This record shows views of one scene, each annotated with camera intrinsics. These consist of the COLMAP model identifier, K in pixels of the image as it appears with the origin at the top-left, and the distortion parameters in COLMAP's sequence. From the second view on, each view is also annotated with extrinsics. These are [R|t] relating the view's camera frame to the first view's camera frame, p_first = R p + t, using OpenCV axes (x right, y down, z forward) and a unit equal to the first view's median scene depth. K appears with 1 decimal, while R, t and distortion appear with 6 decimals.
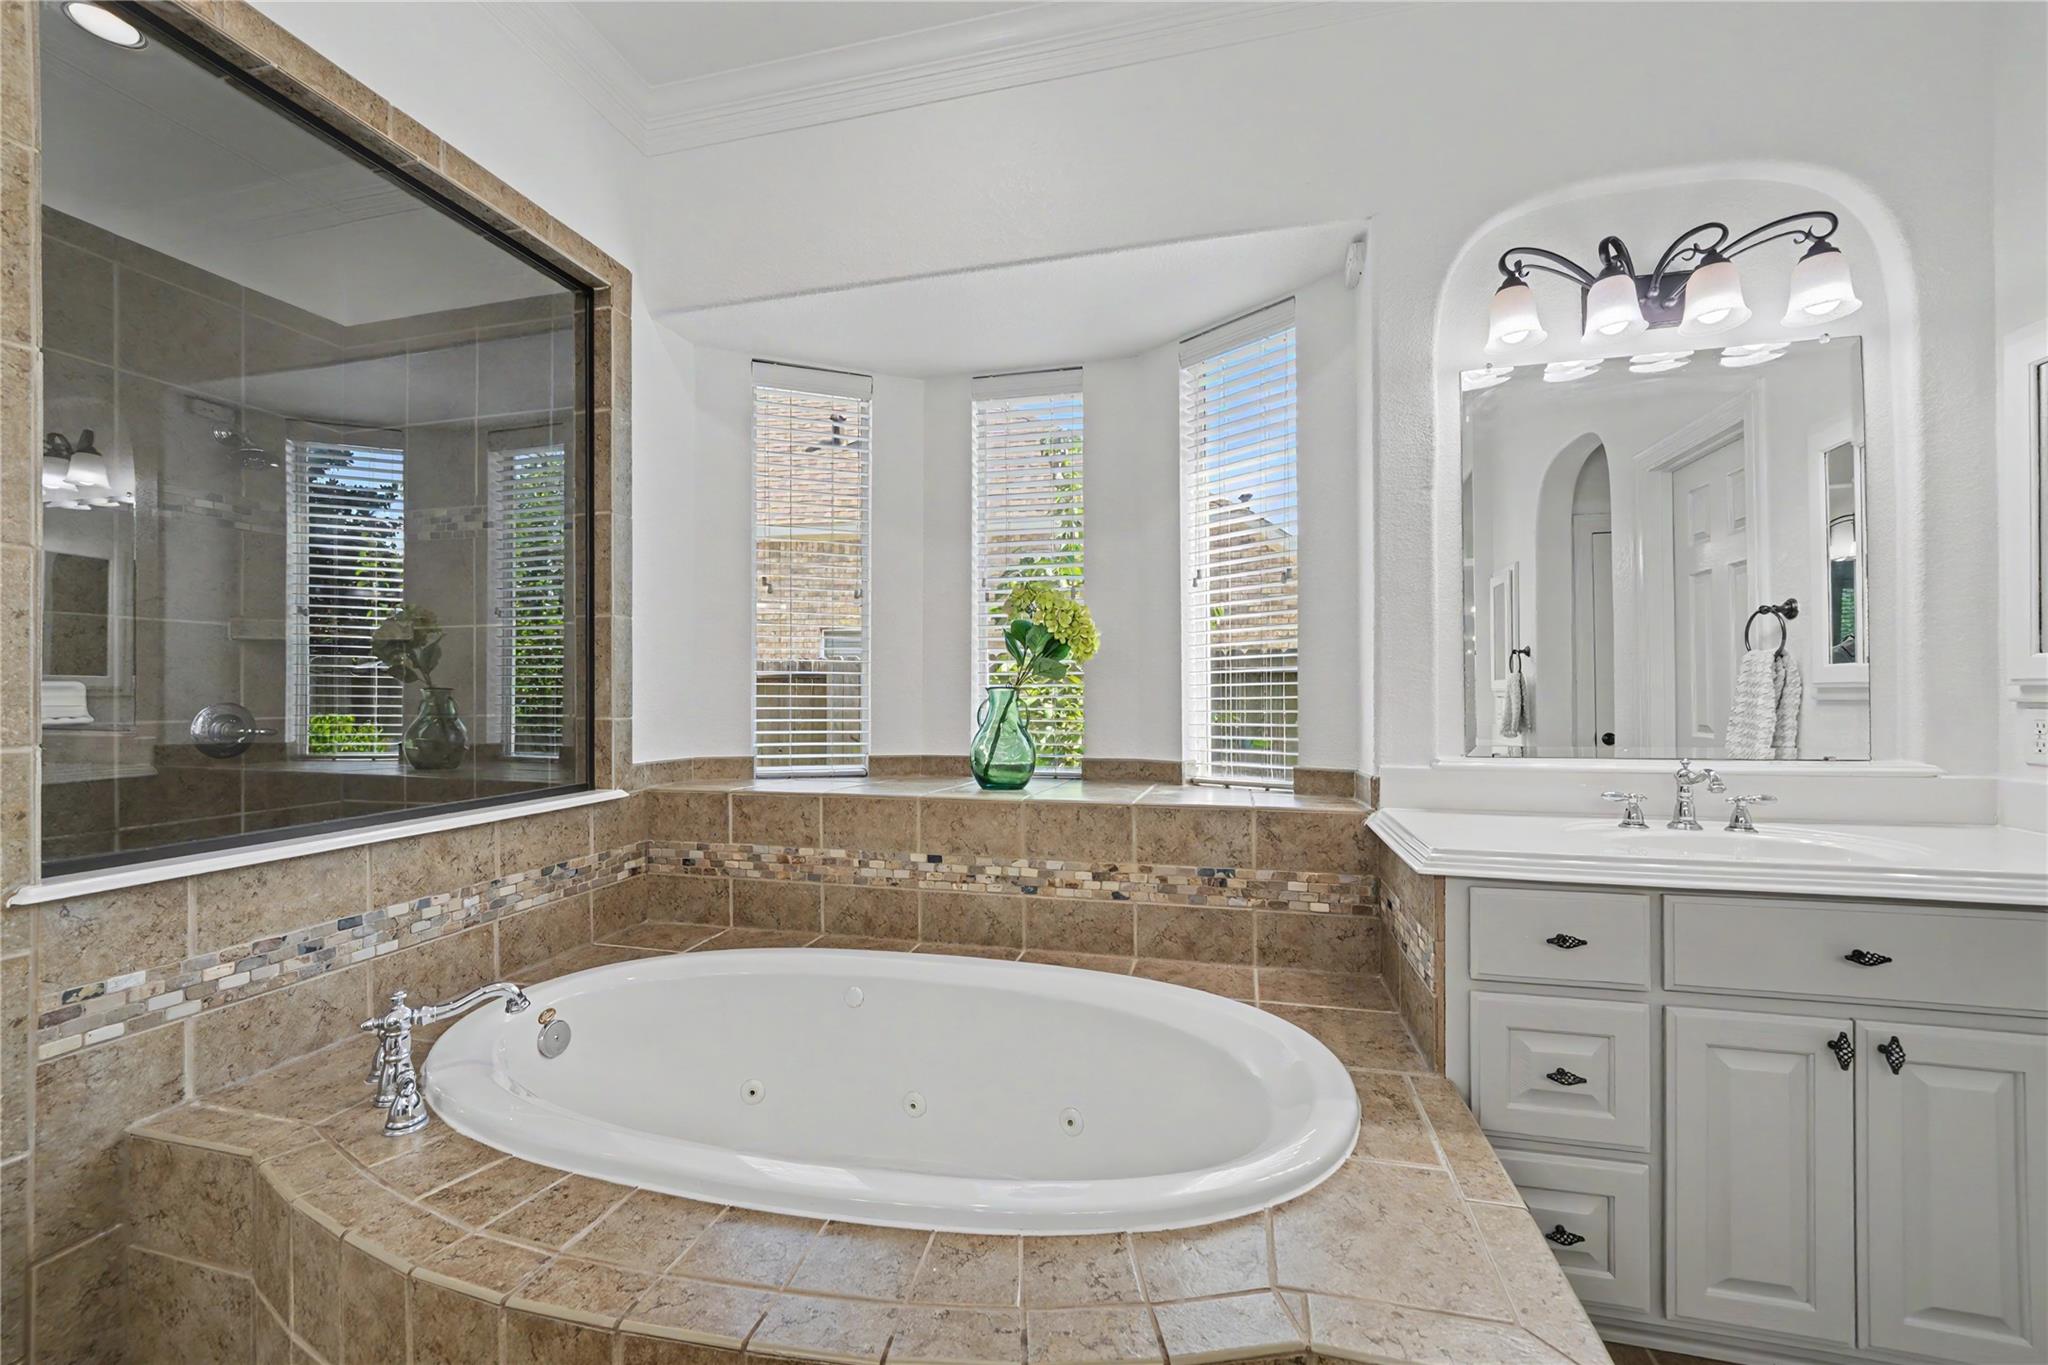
lens RADIAL K [[805.1, 0, 1019.0], [0, 805.1, 688.4], [0, 0, 1]] dist [-0.009764, 0.002114]
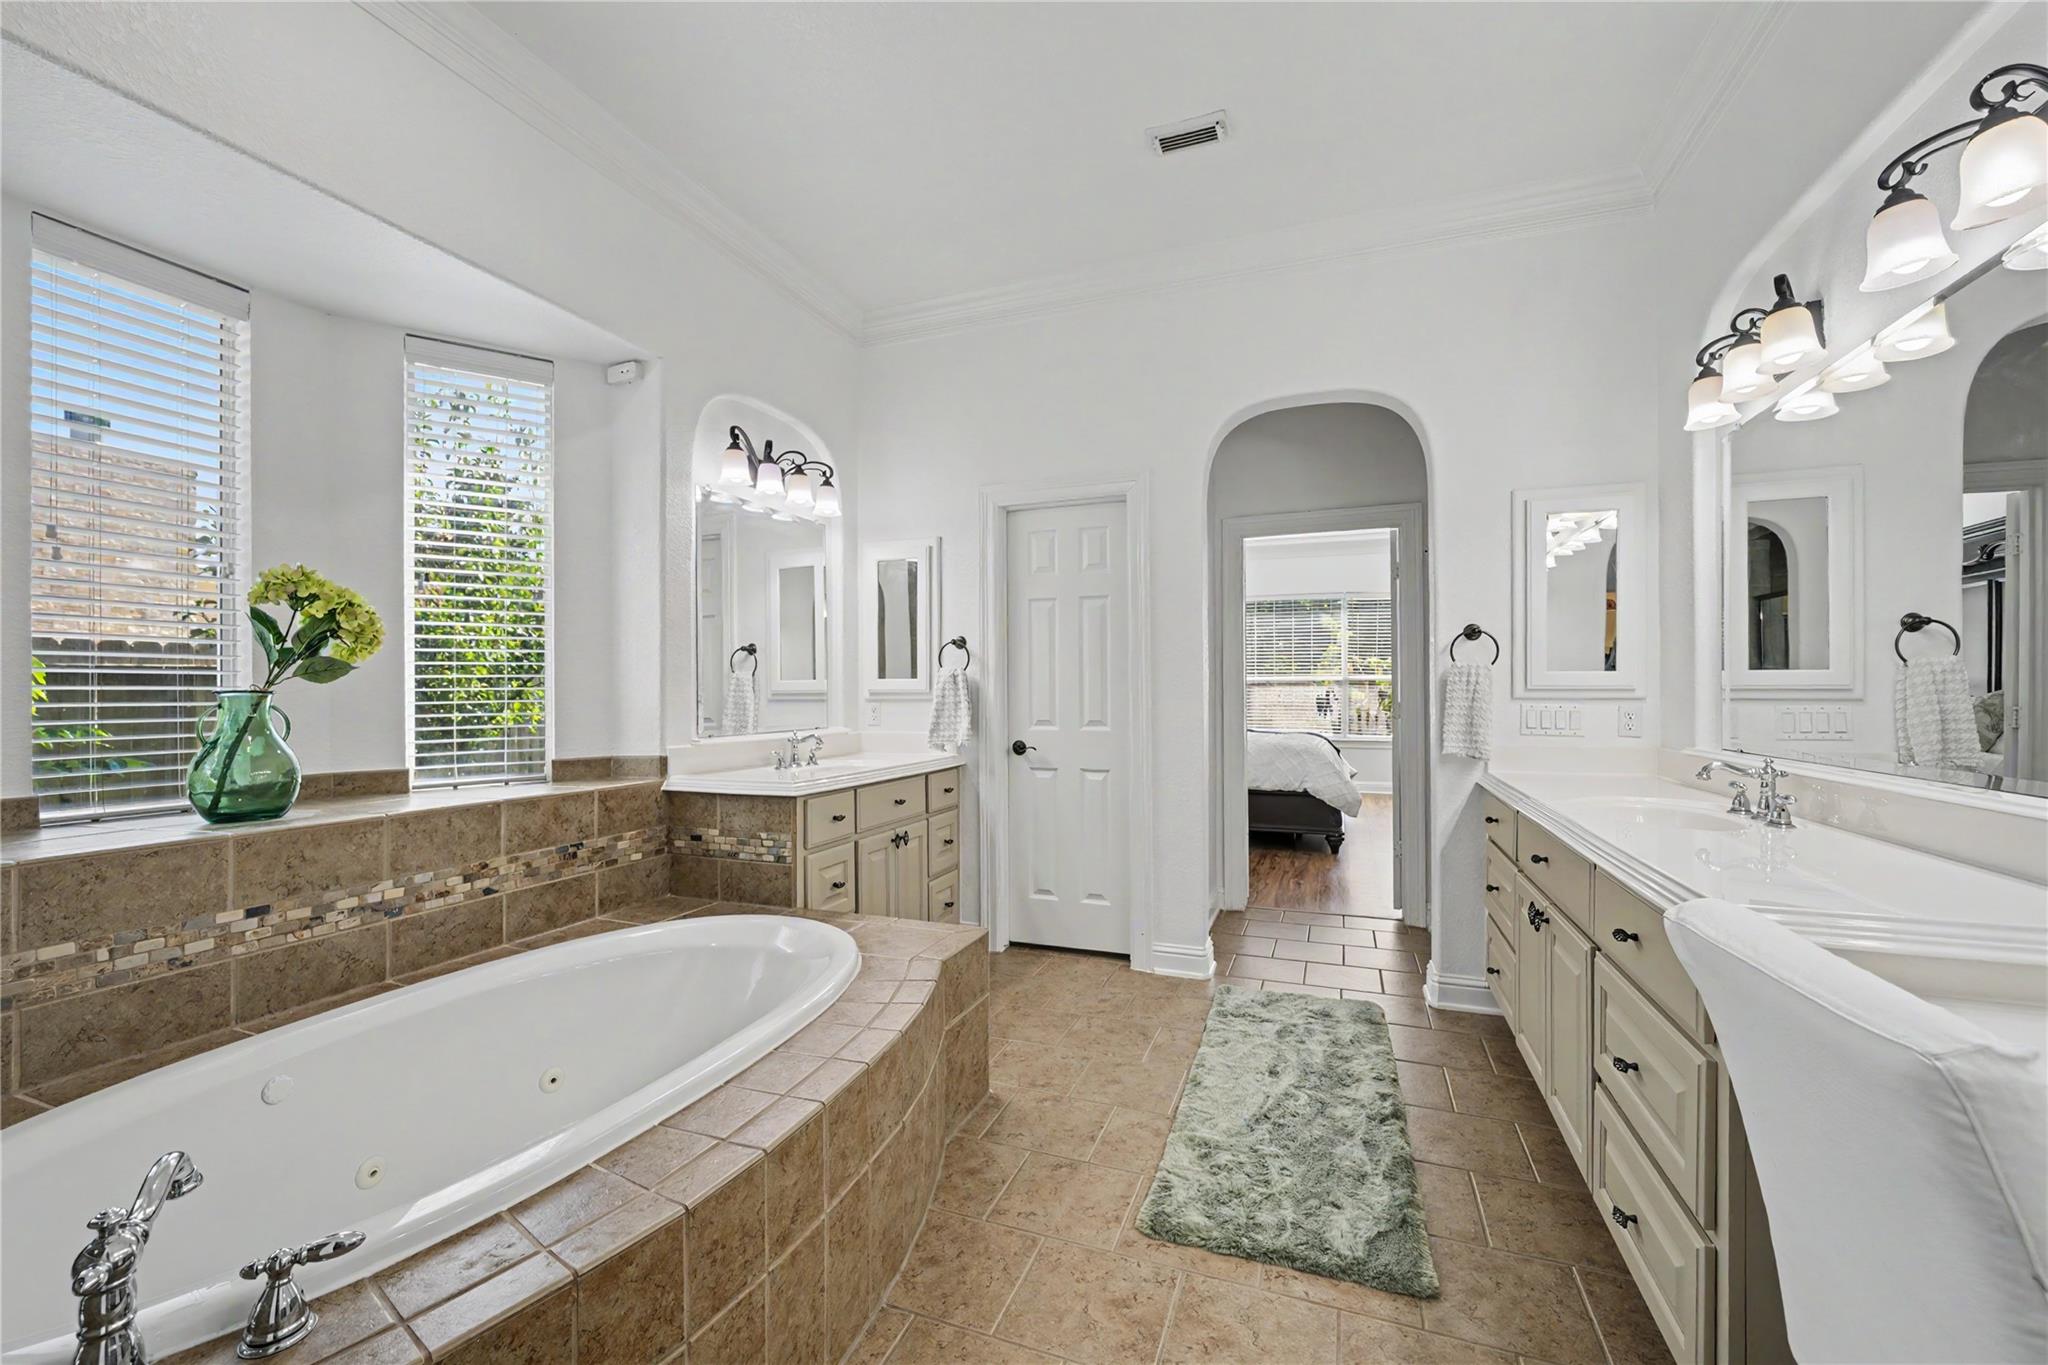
lens RADIAL K [[805.1, 0, 1043.1], [0, 805.1, 691.2], [0, 0, 1]] dist [-0.009764, 0.002114]
pose [[0.105559, 0.005998, 0.994395, -0.807639], [0.000956, 0.999981, -0.006133, 0.005777], [-0.994413, 0.001598, 0.105551, 0.170950]]
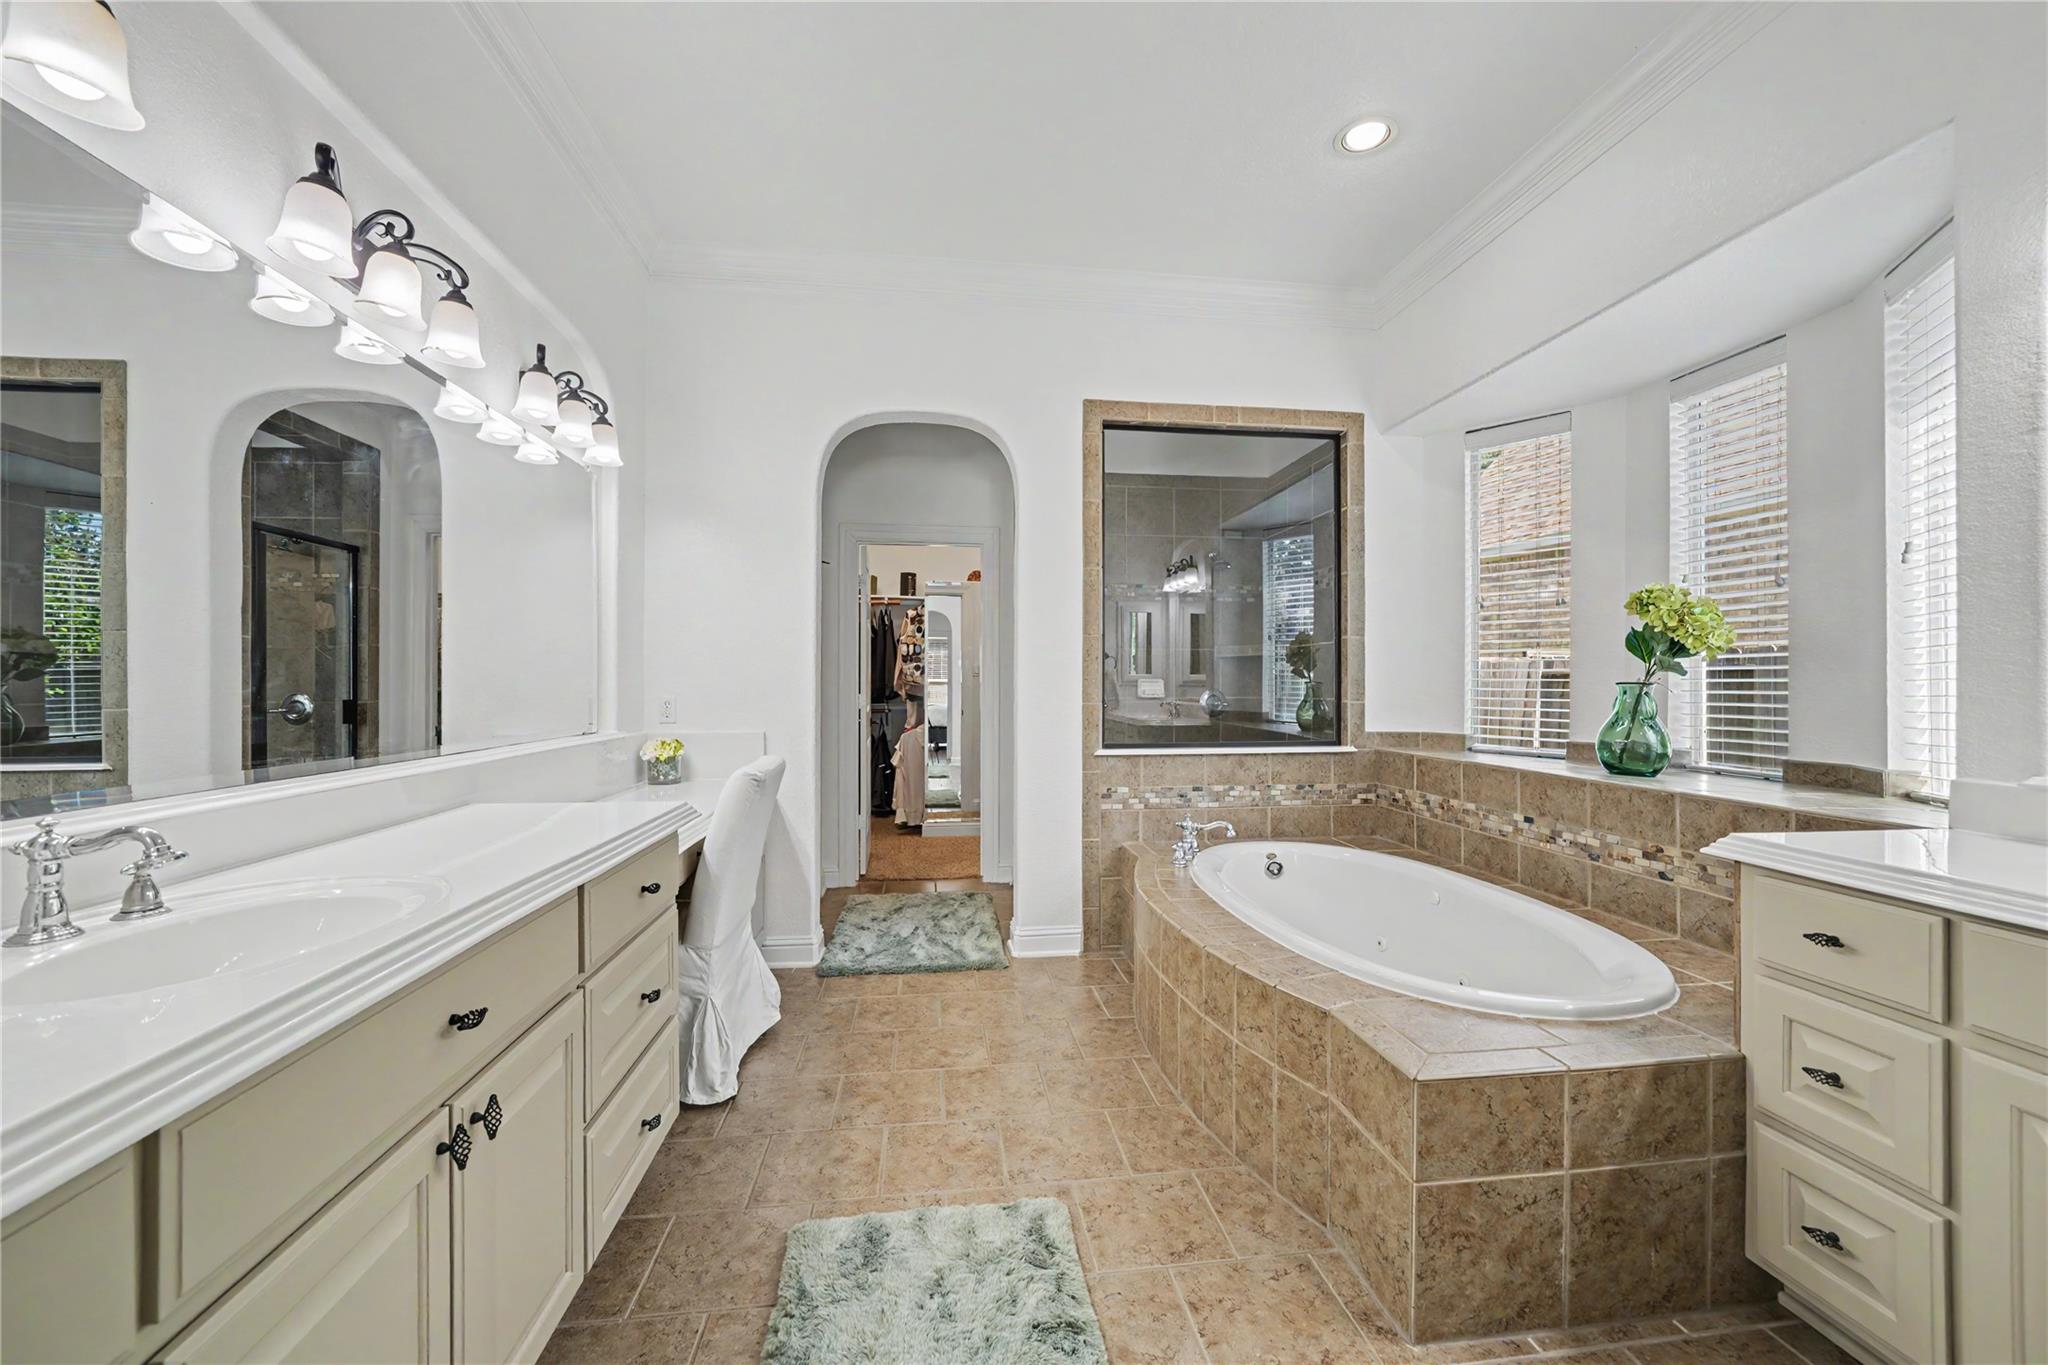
lens RADIAL K [[805.1, 0, 1035.4], [0, 805.1, 681.6], [0, 0, 1]] dist [-0.009764, 0.002114]
pose [[0.369313, 0.001313, -0.929304, 0.783712], [-0.002060, 0.999998, 0.000594, -0.001560], [0.929303, 0.001695, 0.369315, -0.173174]]
